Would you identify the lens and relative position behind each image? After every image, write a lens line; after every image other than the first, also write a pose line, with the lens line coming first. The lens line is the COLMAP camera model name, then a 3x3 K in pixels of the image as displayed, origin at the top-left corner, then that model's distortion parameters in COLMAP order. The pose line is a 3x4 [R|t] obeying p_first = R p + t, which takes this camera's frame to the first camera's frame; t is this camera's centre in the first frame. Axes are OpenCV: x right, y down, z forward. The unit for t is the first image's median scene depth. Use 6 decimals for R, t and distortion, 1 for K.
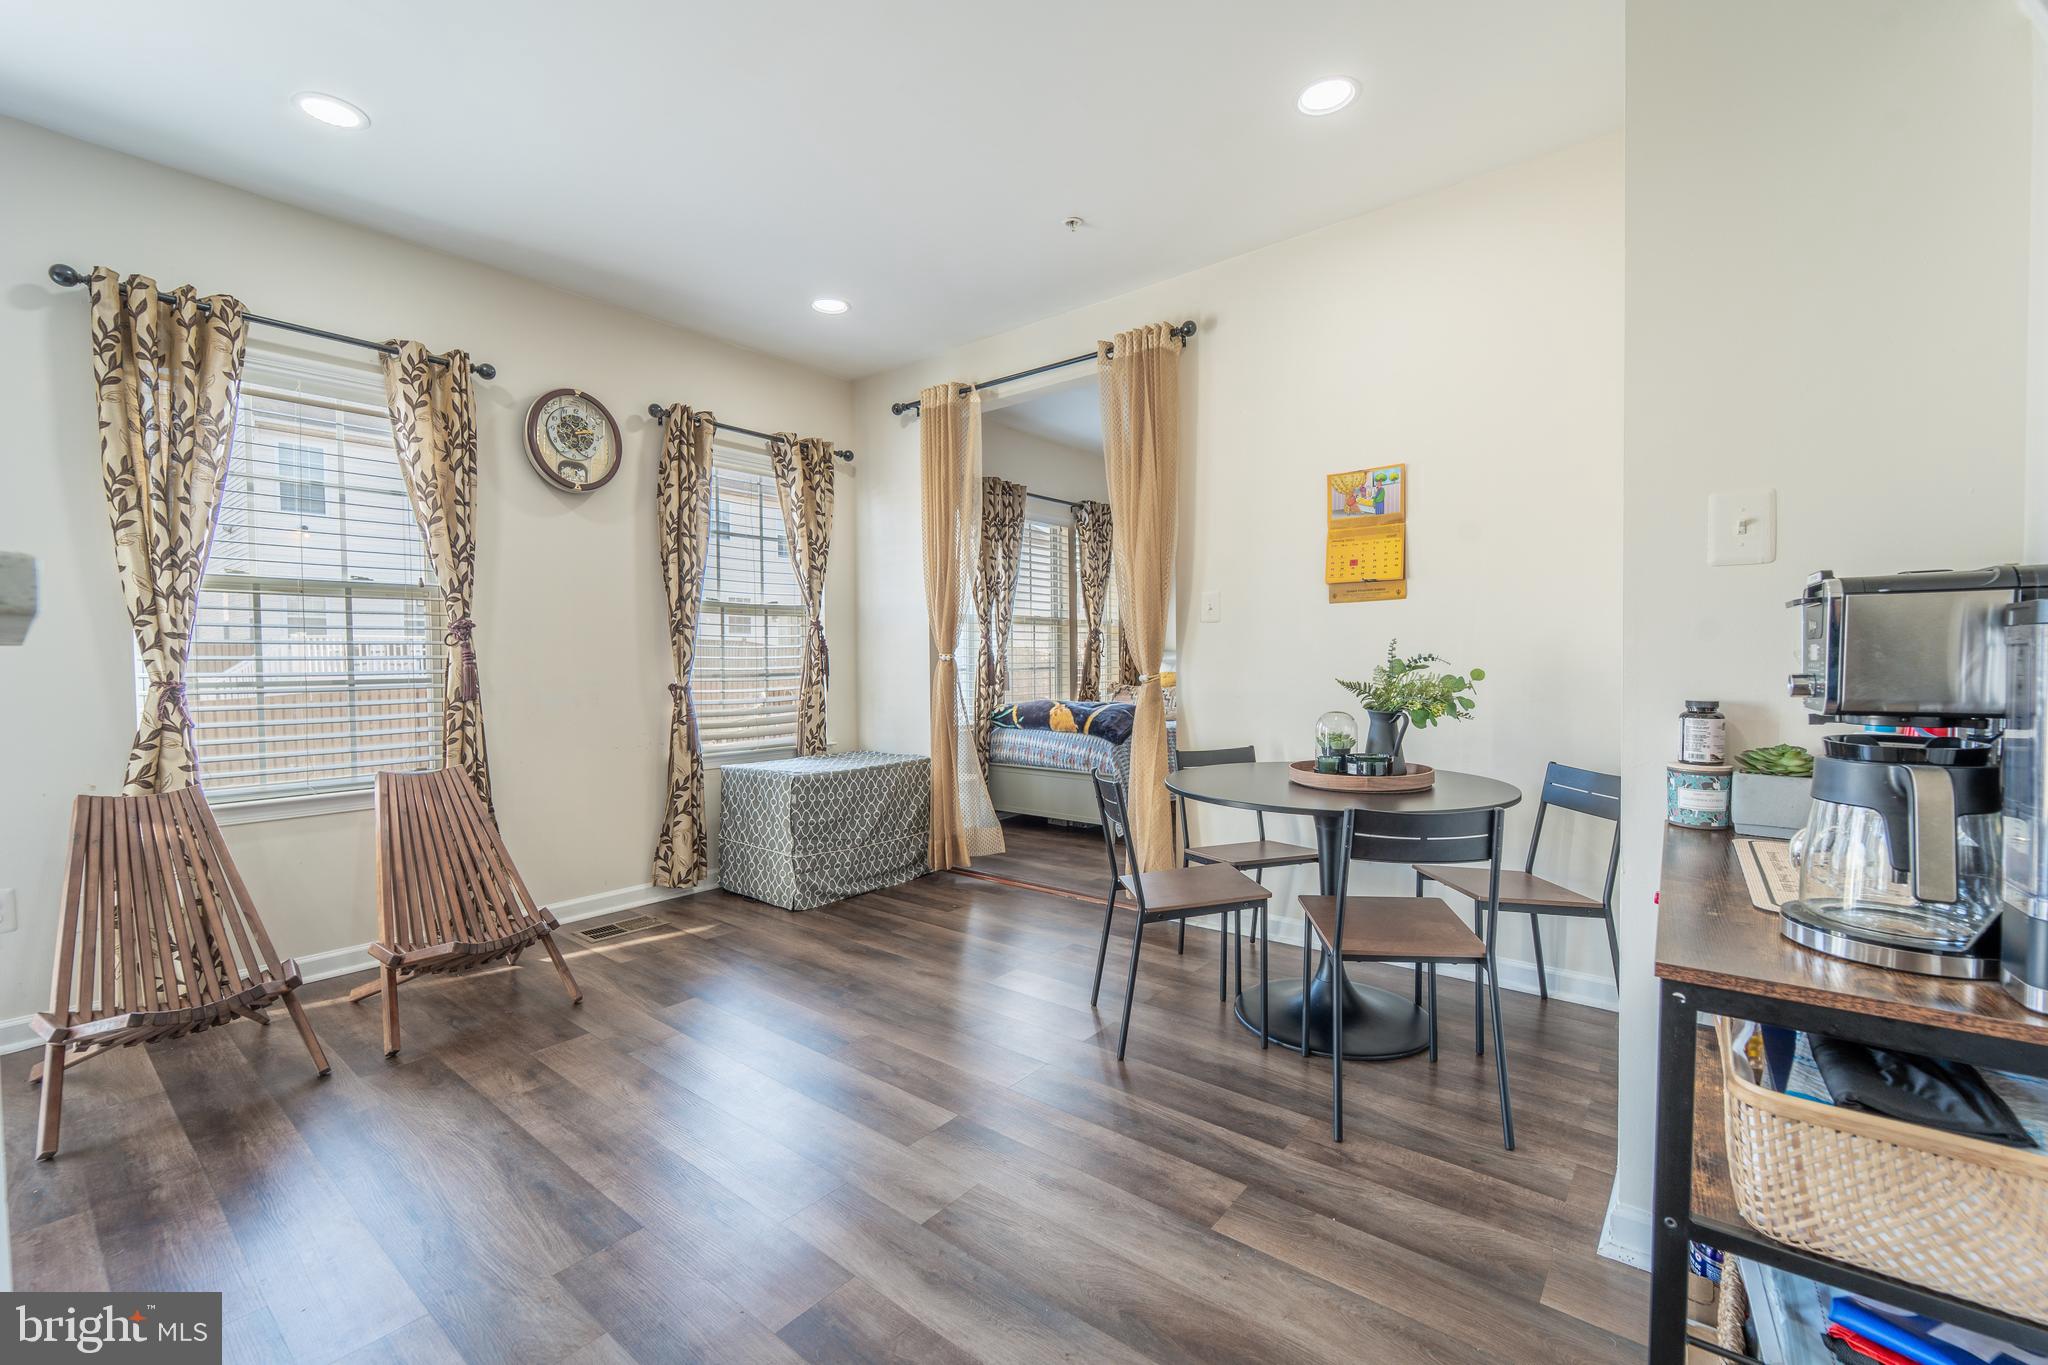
lens RADIAL K [[832.5, 0, 1025.2], [0, 832.5, 679.3], [0, 0, 1]] dist [0.000322, -0.000168]
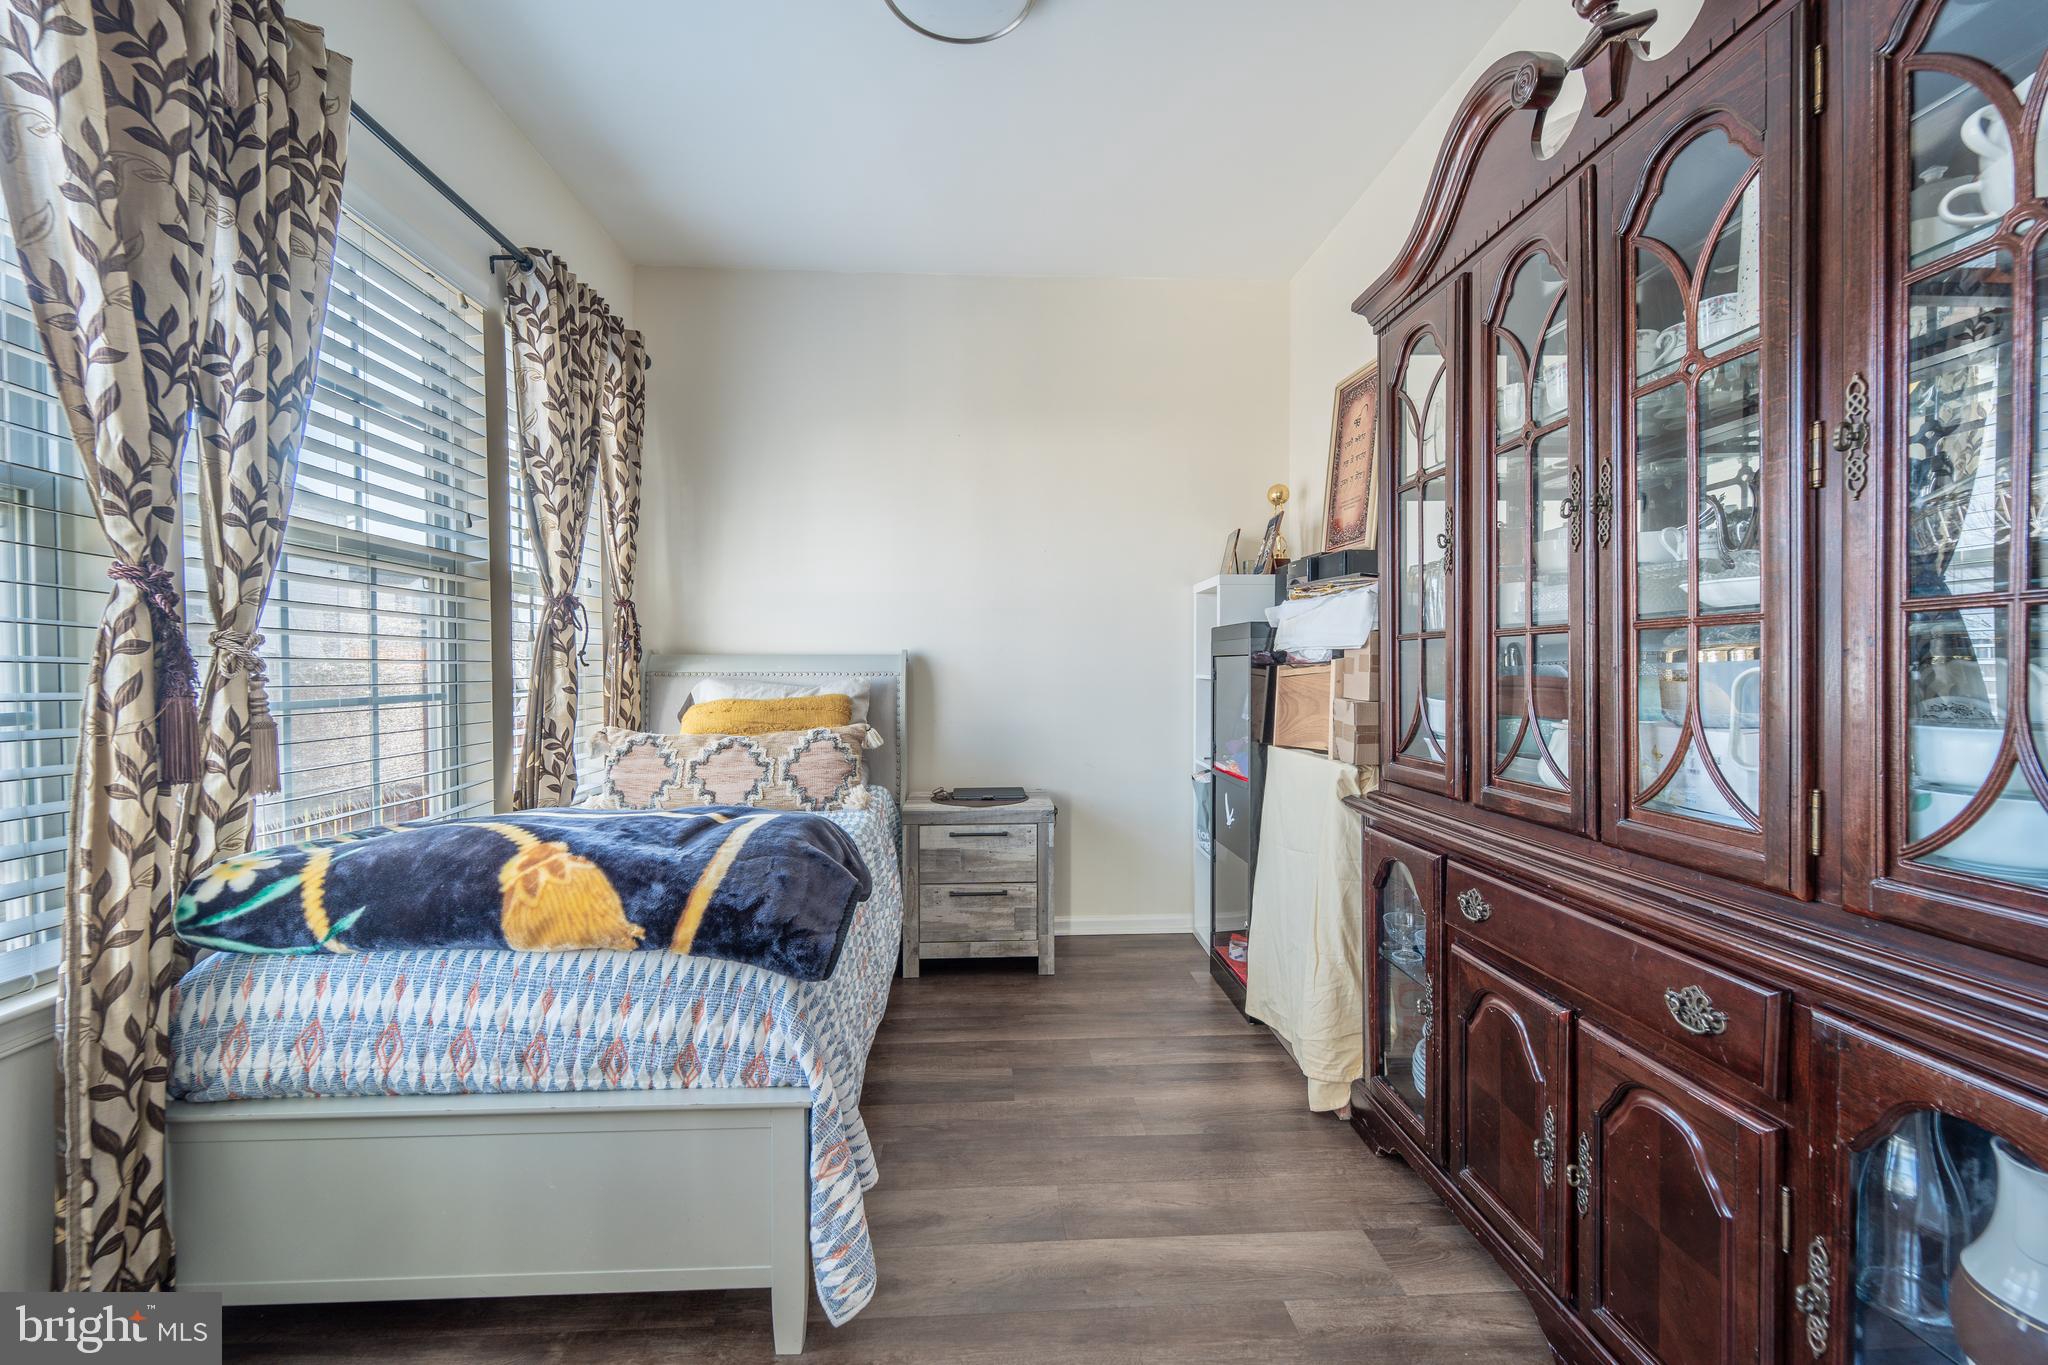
lens RADIAL K [[832.5, 0, 1016.7], [0, 832.5, 682.3], [0, 0, 1]] dist [0.000322, -0.000168]
pose [[0.747207, -0.007822, 0.664546, -0.019684], [0.016450, 0.999842, -0.006727, -0.015196], [-0.664388, 0.015958, 0.747217, 0.662843]]
